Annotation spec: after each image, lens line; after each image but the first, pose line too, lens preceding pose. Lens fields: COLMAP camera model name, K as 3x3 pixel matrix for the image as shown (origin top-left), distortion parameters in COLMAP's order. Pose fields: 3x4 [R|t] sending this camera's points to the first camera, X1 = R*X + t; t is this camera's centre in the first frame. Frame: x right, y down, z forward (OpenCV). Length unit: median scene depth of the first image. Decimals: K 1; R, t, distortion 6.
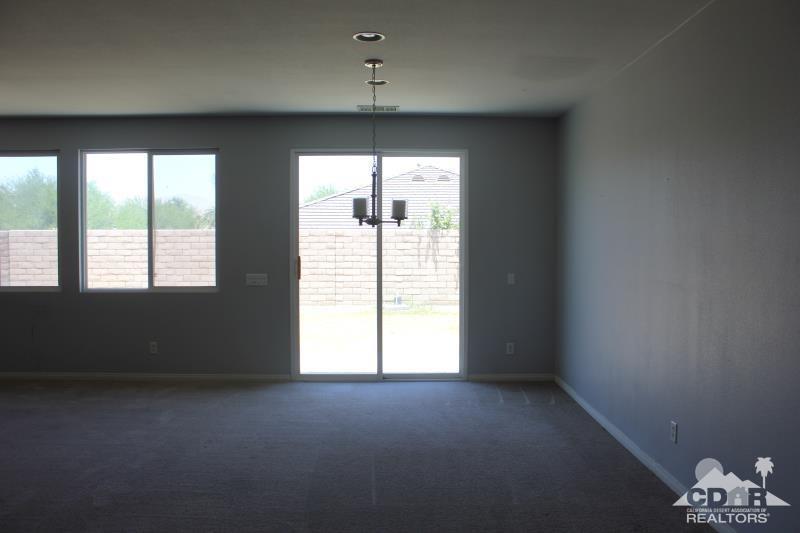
lens RADIAL K [[672.8, 0, 399.6], [0, 672.8, 262.6], [0, 0, 1]] dist [-0.085499, 0.007036]
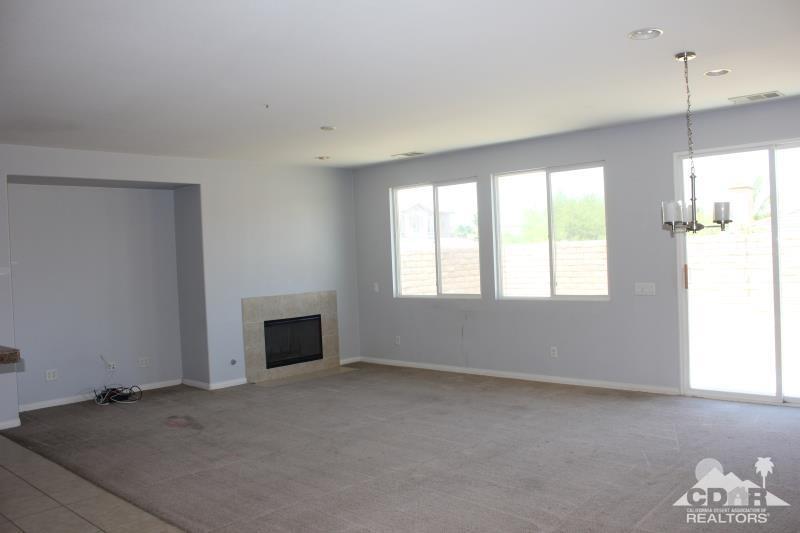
lens RADIAL K [[672.8, 0, 400.2], [0, 672.8, 271.4], [0, 0, 1]] dist [-0.085499, 0.007036]
pose [[0.744867, -0.011444, -0.667115, 0.168296], [0.010762, 0.999929, -0.005137, 0.000619], [0.667126, -0.003353, 0.744937, 0.032218]]
